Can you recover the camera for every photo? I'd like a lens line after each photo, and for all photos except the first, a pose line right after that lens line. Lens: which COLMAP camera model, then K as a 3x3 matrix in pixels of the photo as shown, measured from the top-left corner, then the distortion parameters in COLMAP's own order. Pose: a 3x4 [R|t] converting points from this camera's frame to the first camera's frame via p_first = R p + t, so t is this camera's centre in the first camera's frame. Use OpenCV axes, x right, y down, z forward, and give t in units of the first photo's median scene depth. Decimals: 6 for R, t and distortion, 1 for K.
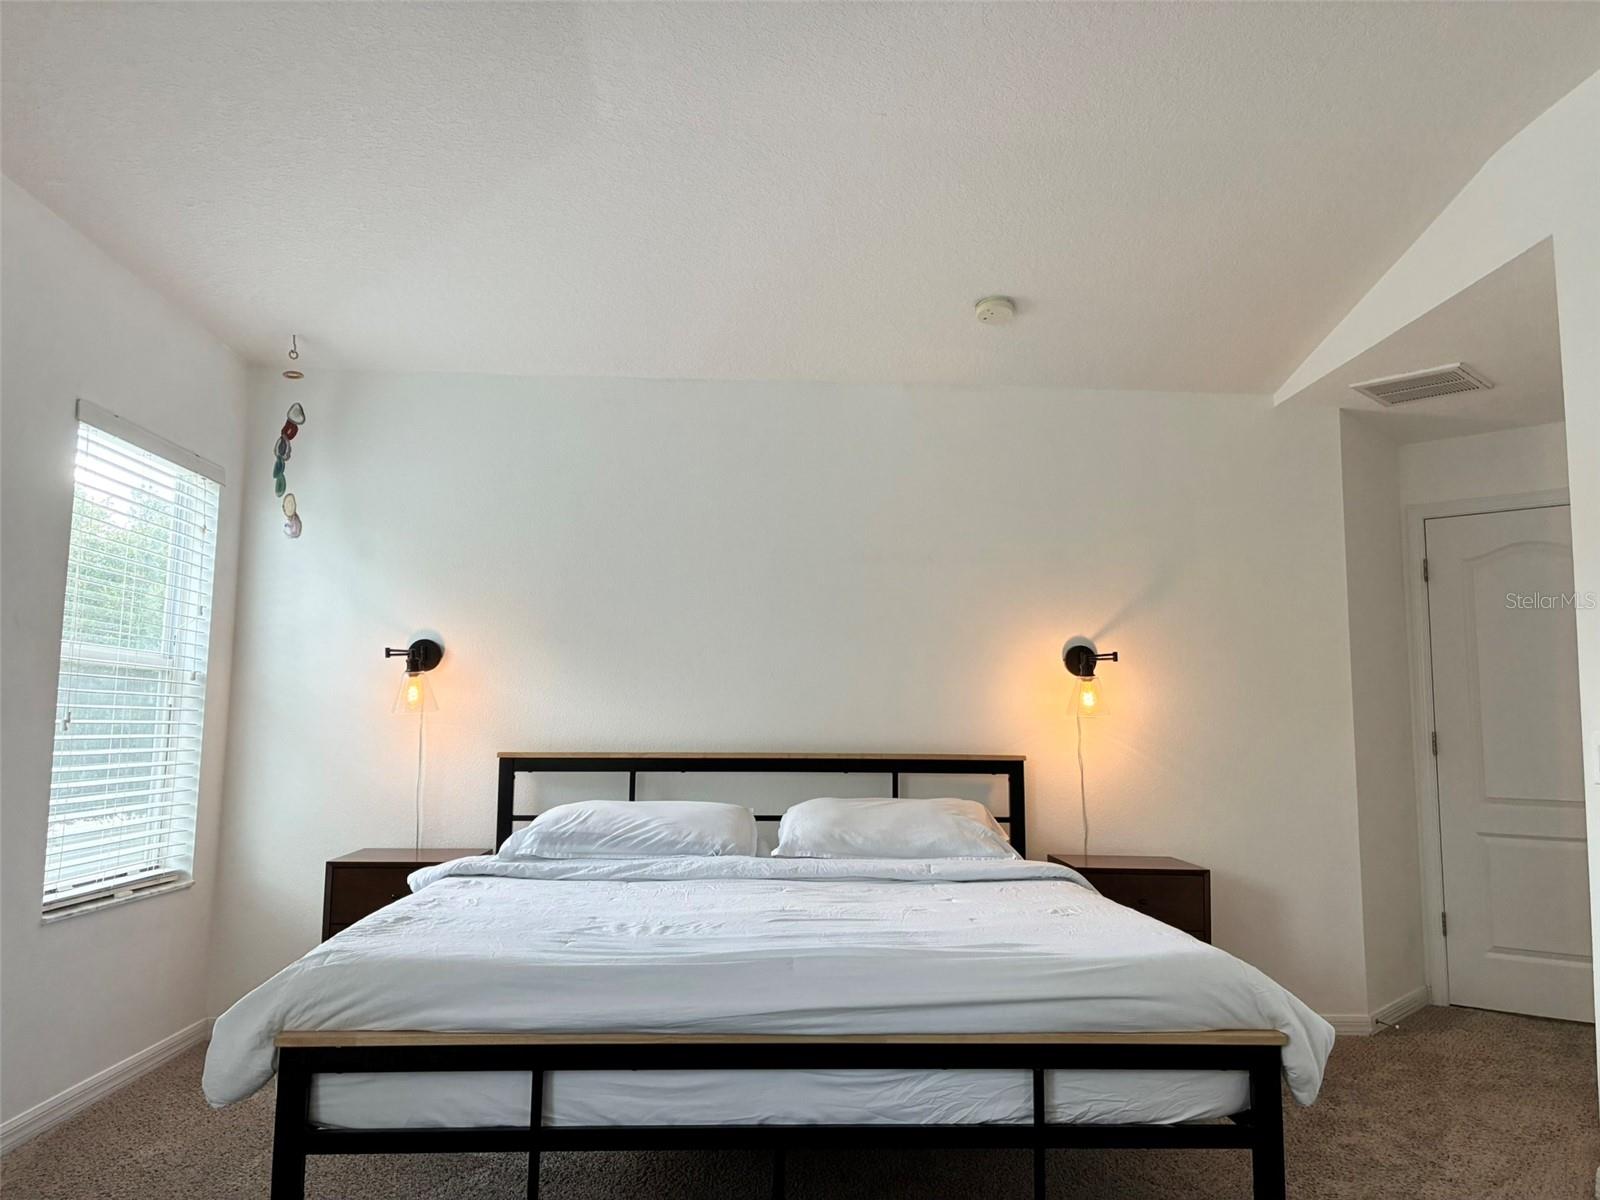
lens RADIAL K [[1223.1, 0, 800.0], [0, 1223.1, 600.0], [0, 0, 1]] dist [0.105374, -0.186173]
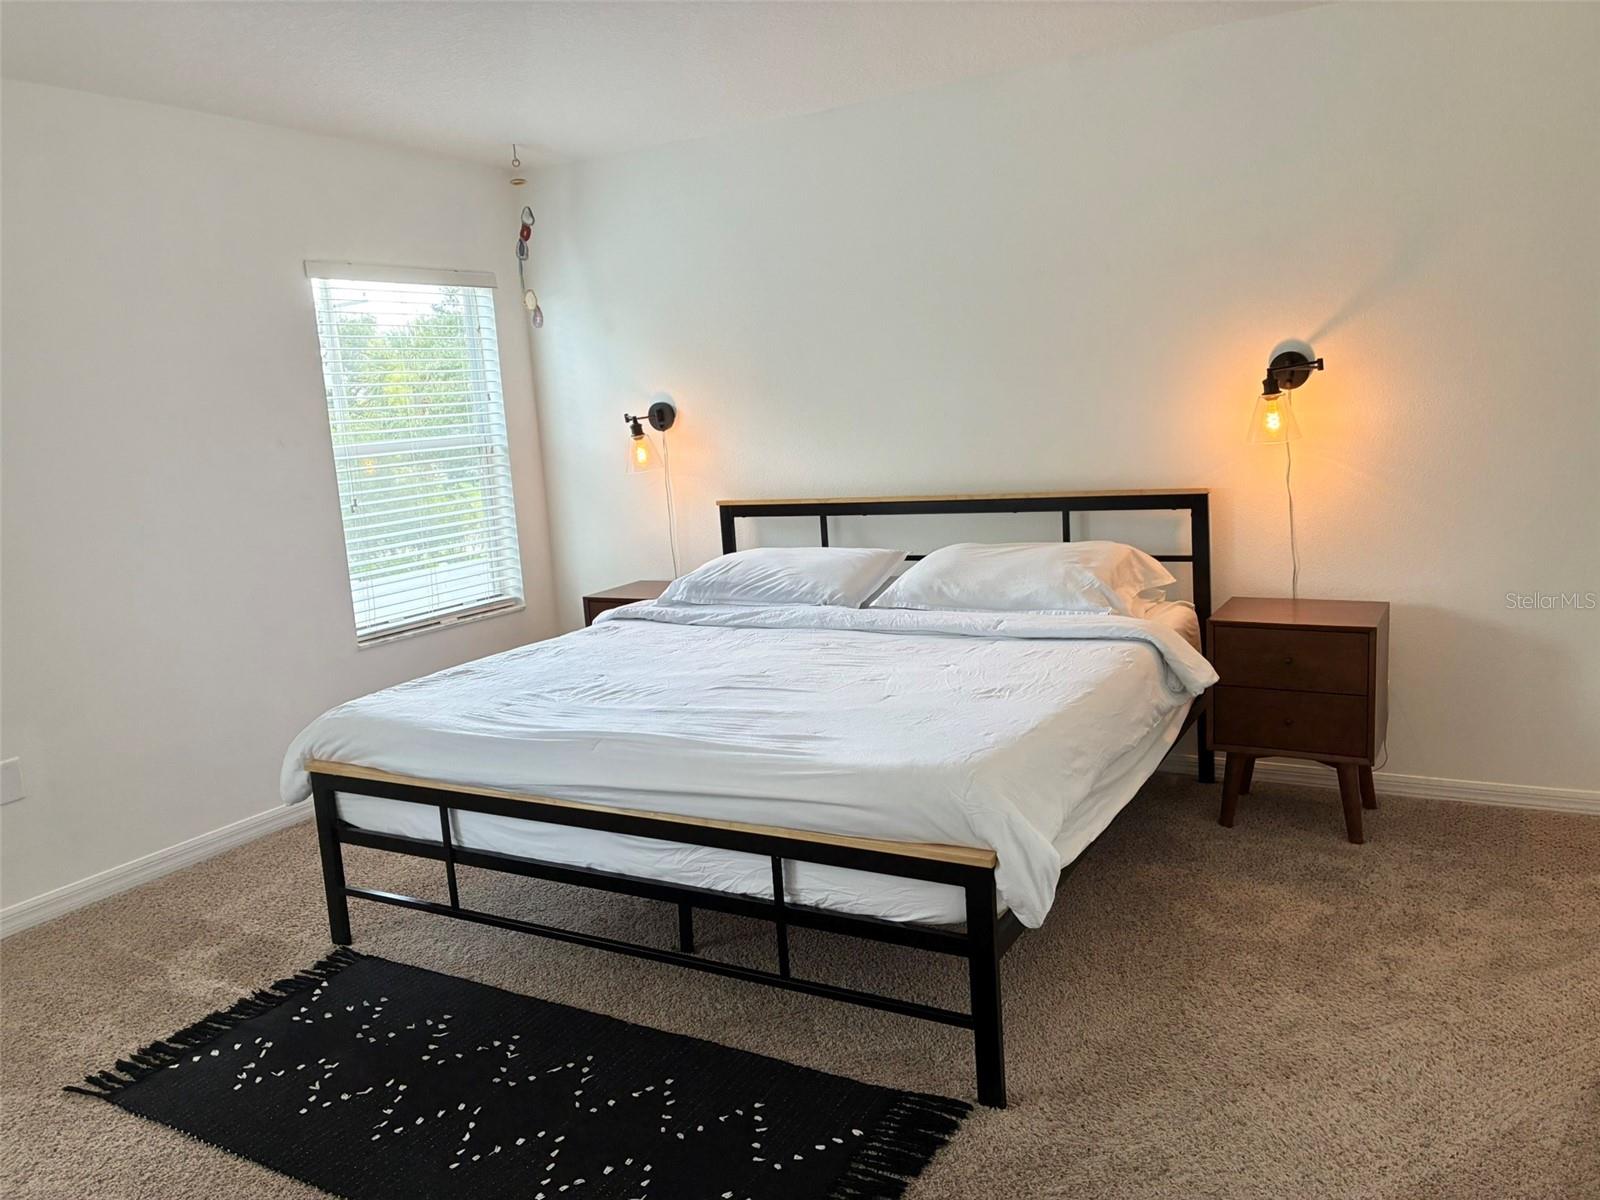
lens RADIAL K [[1192.2, 0, 800.0], [0, 1192.2, 600.0], [0, 0, 1]] dist [0.050884, -0.005876]
pose [[0.843627, 0.021861, -0.536484, 0.477608], [0.128945, 0.961681, 0.241955, -0.051380], [0.521216, -0.273296, 0.808482, 0.149344]]
